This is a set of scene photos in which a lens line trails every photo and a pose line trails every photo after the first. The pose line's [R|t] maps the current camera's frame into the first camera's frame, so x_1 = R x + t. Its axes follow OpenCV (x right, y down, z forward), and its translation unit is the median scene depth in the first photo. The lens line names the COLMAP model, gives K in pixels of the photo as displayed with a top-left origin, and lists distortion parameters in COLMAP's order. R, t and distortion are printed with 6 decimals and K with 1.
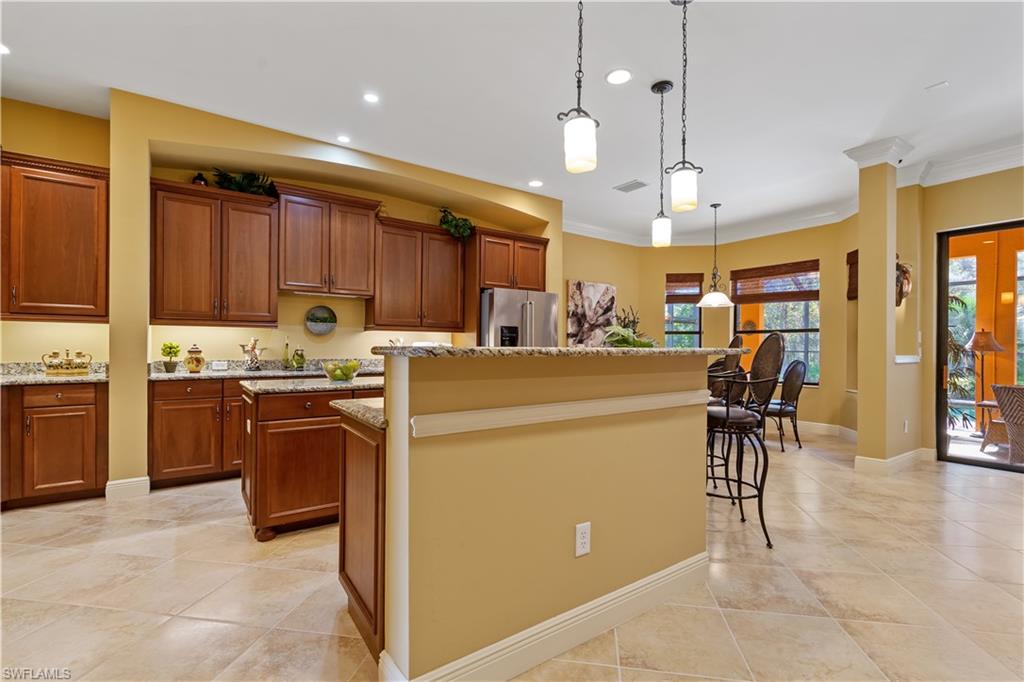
lens RADIAL K [[471.6, 0, 517.4], [0, 471.6, 345.8], [0, 0, 1]] dist [0.000803, 0.000356]
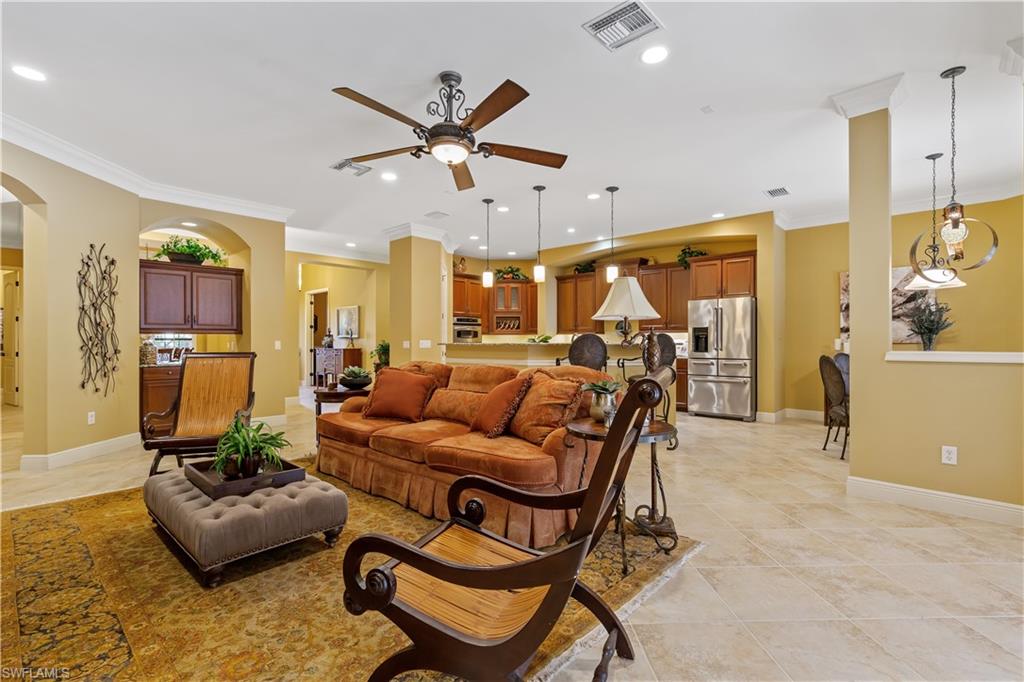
lens RADIAL K [[465.3, 0, 512.0], [0, 465.3, 341.0], [0, 0, 1]] dist [-0.002034, 0.000053]
pose [[0.187243, -0.005982, -0.982295, 1.431931], [0.003667, 0.999979, -0.005391, 0.005689], [0.982307, -0.002593, 0.187261, 0.251804]]
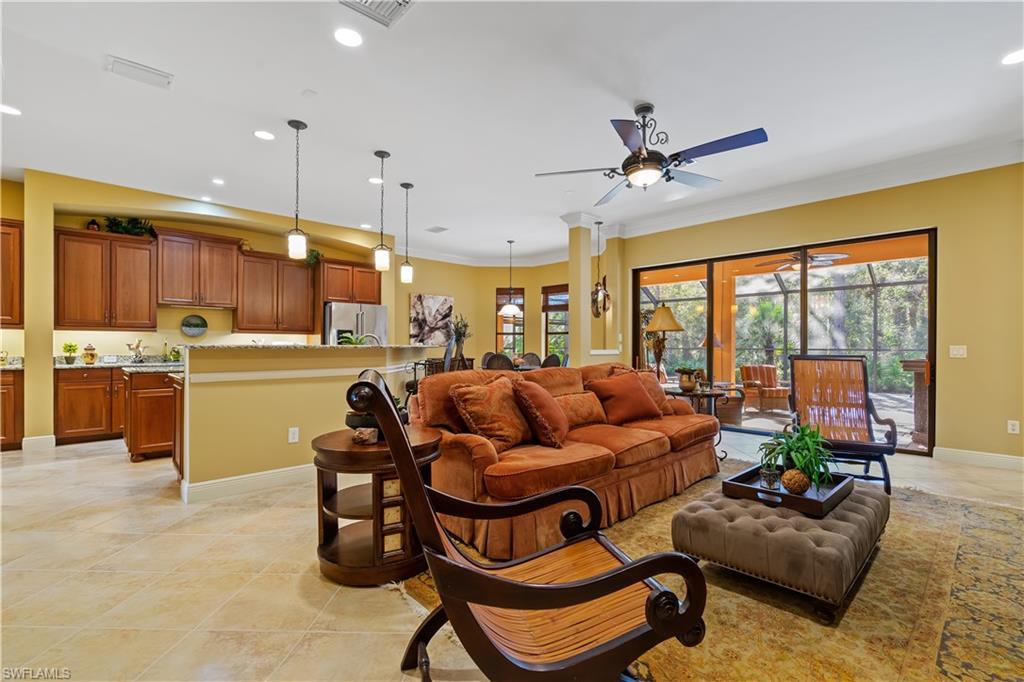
lens RADIAL K [[471.6, 0, 517.4], [0, 471.6, 345.8], [0, 0, 1]] dist [0.000803, 0.000356]
pose [[0.991023, -0.003543, 0.133643, 0.353030], [0.003124, 0.999990, 0.003341, 0.001917], [-0.133654, -0.002894, 0.991024, -0.509191]]
